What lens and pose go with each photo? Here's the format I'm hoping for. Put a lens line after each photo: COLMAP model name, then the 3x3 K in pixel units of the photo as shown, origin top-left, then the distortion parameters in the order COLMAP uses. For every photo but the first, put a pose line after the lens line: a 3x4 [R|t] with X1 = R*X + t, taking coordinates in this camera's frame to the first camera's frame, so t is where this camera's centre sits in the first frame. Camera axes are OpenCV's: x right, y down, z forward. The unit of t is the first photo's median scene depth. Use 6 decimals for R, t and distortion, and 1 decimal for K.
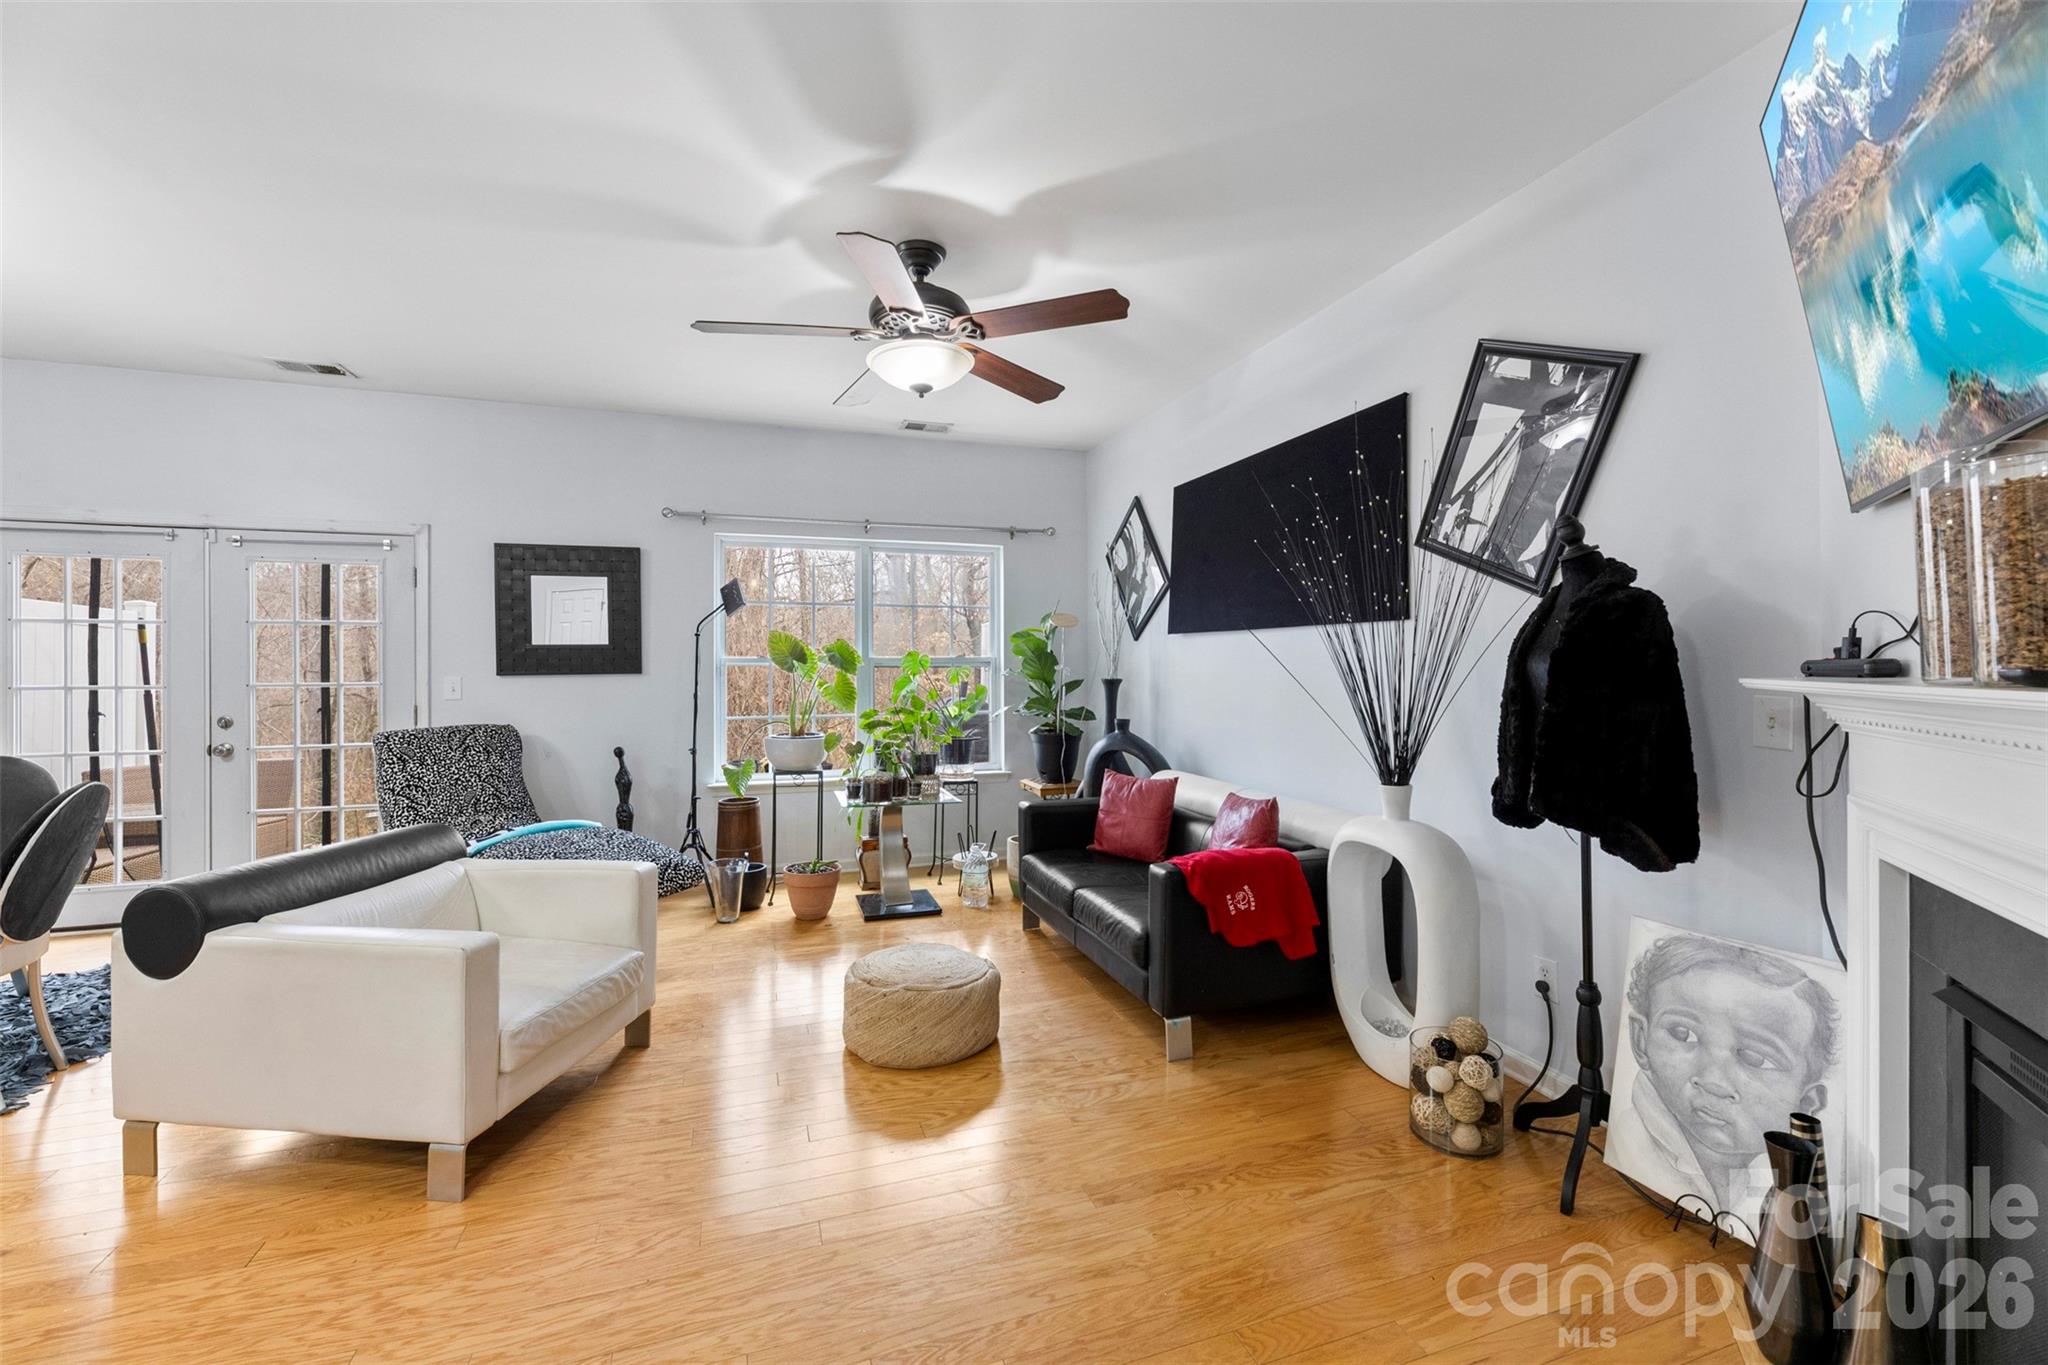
lens RADIAL K [[819.0, 0, 1024.5], [0, 819.0, 674.4], [0, 0, 1]] dist [0.001494, 0.000148]
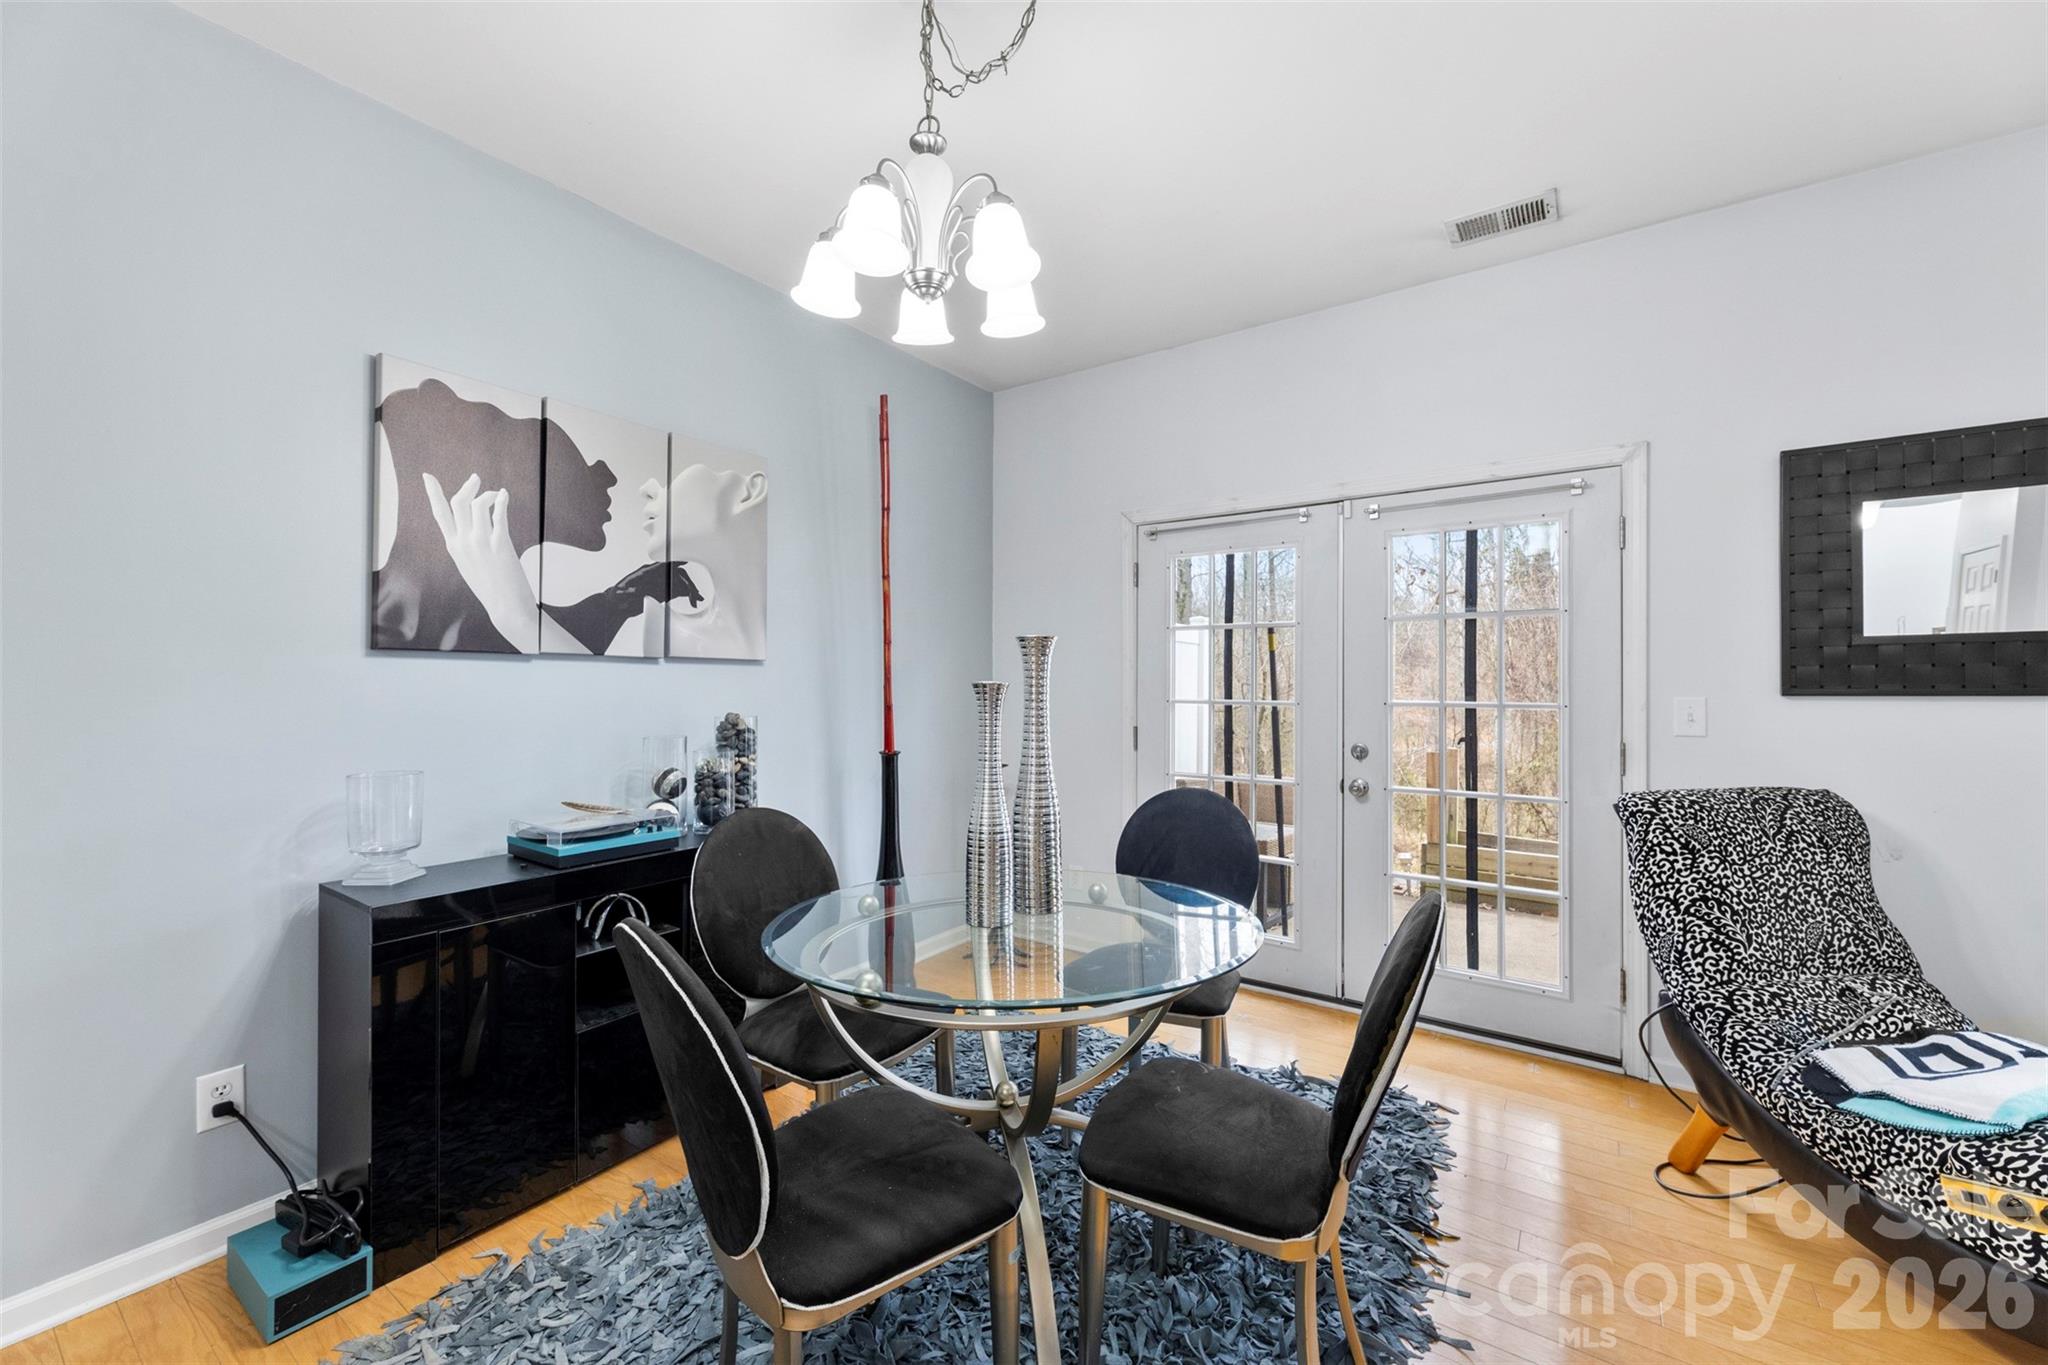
lens RADIAL K [[819.0, 0, 1024.5], [0, 819.0, 674.4], [0, 0, 1]] dist [0.001494, 0.000148]
pose [[0.586848, -0.004312, -0.809686, -0.511751], [-0.016066, 0.999727, -0.016968, 0.004799], [0.809538, 0.022966, 0.586618, 0.285017]]
